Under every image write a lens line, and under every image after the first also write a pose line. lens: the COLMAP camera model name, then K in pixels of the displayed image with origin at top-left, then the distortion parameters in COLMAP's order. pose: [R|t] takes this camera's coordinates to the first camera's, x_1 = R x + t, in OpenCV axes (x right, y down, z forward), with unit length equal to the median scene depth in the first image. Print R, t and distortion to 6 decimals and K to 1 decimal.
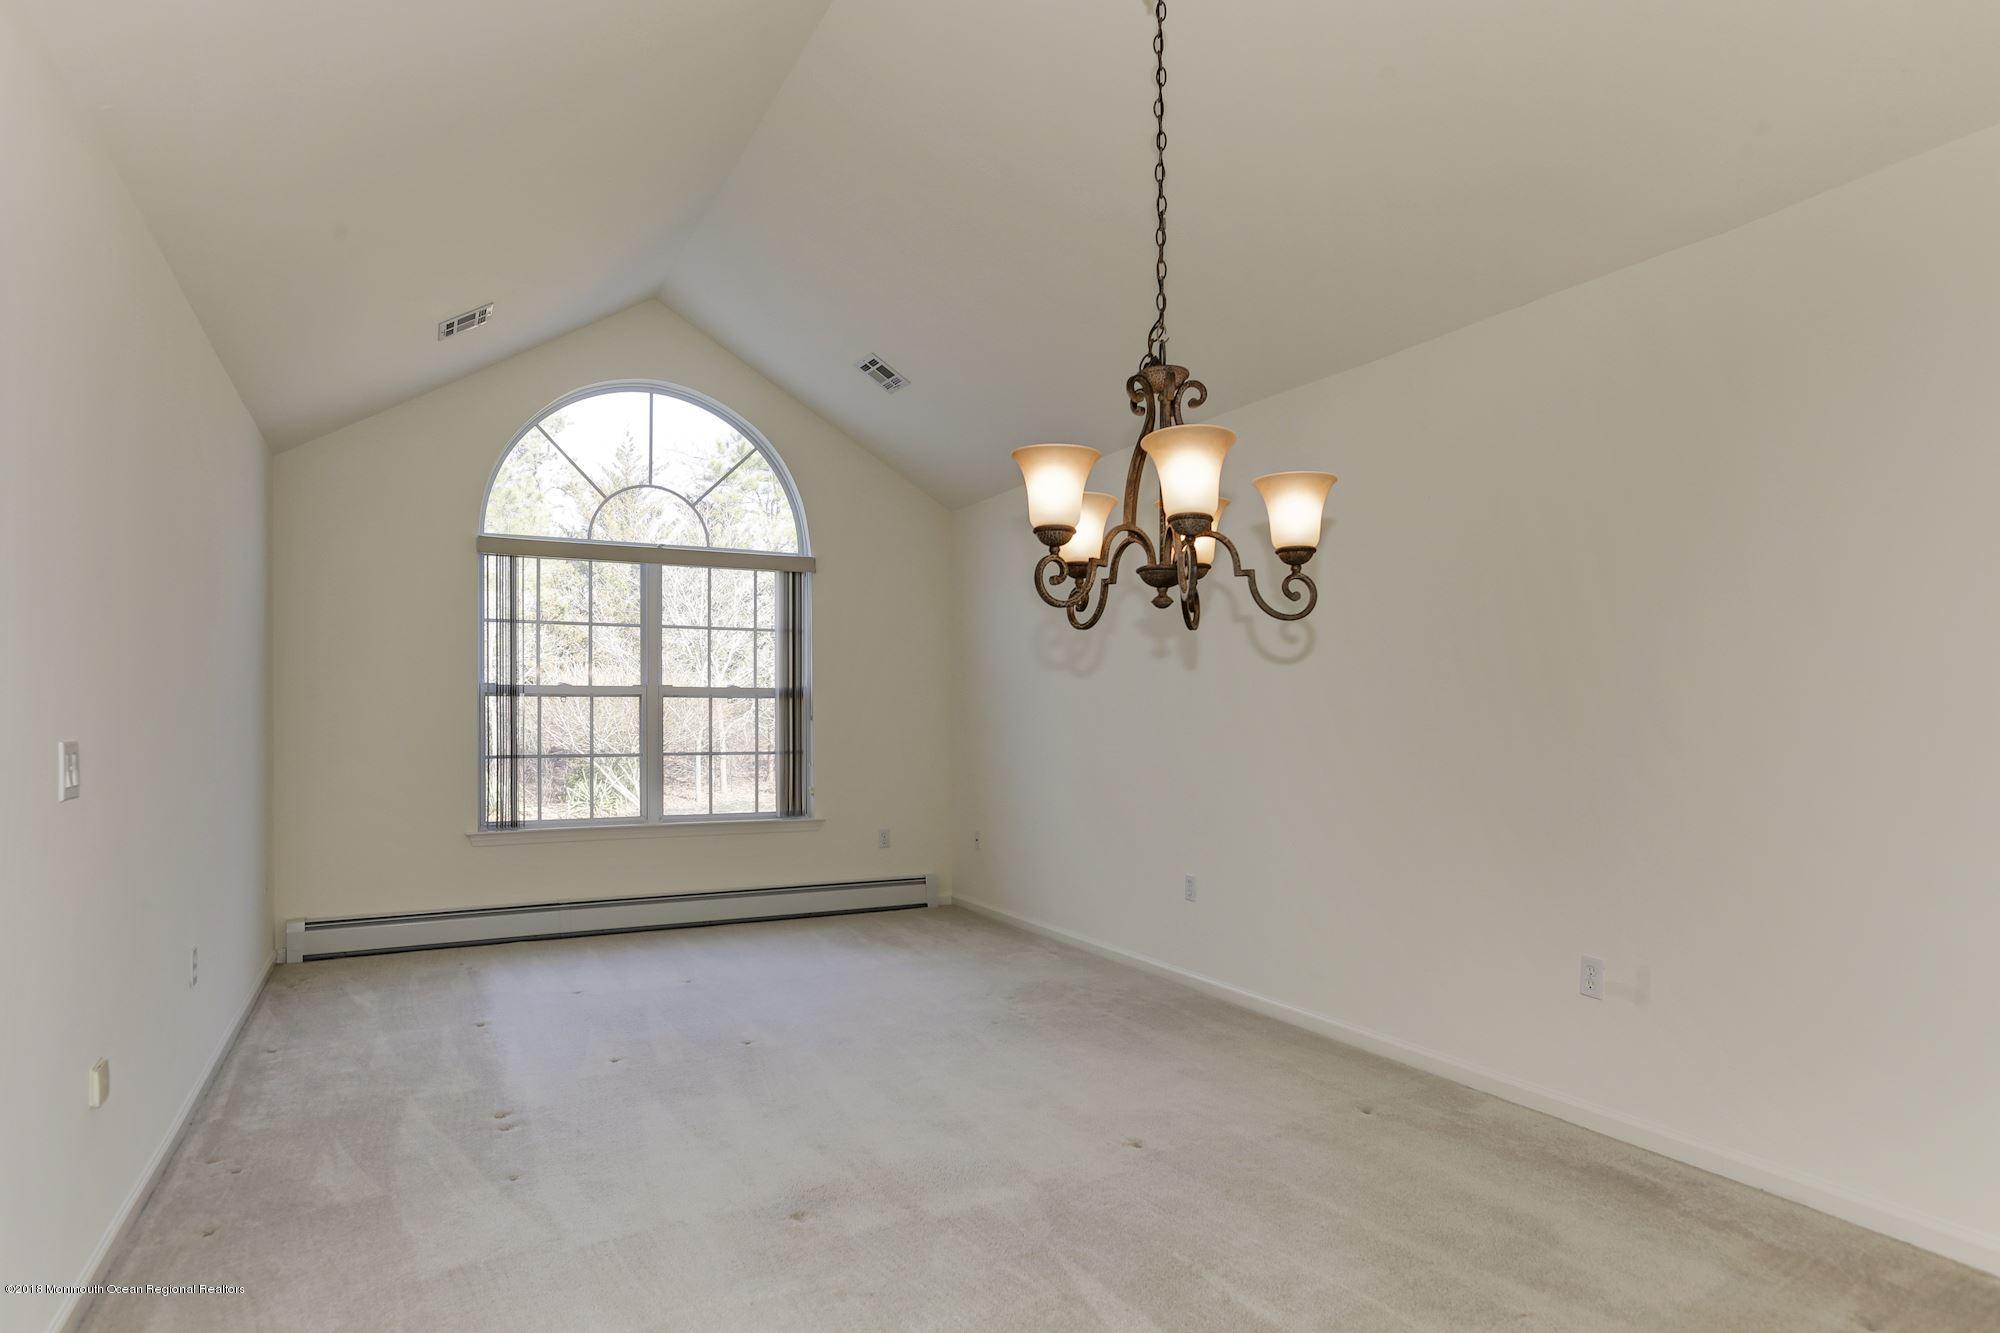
lens RADIAL K [[1192.3, 0, 971.4], [0, 1192.3, 689.5], [0, 0, 1]] dist [-0.048924, 0.072912]
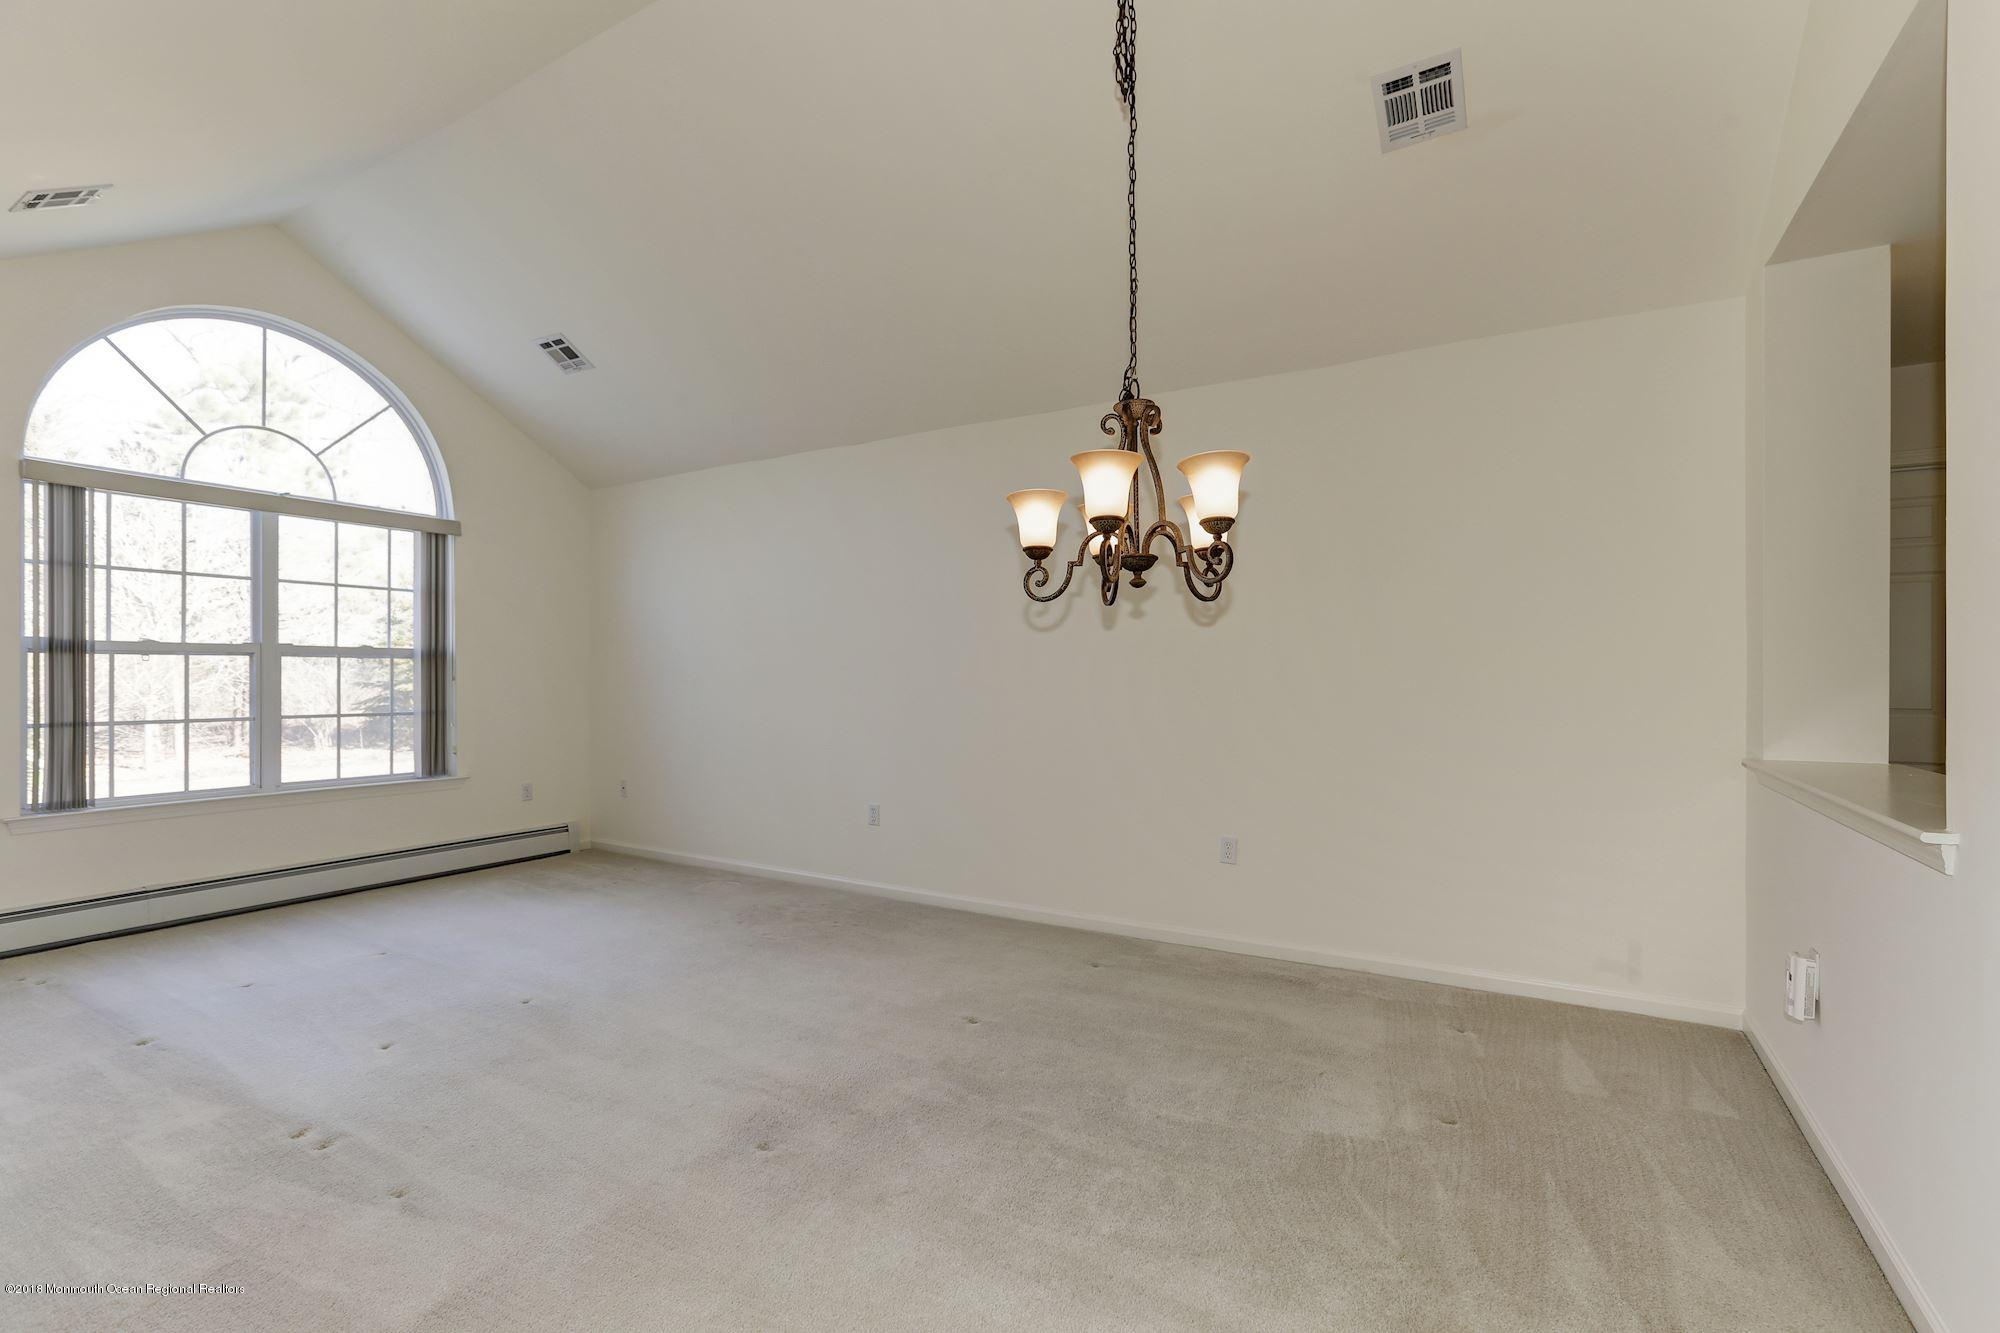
lens RADIAL K [[942.7, 0, 997.8], [0, 942.7, 652.2], [0, 0, 1]] dist [-0.000364, 0.001003]
pose [[0.844649, 0.014921, 0.535112, -0.182115], [-0.010560, 0.999881, -0.011212, 0.005594], [-0.535216, 0.003820, 0.844706, 0.076818]]
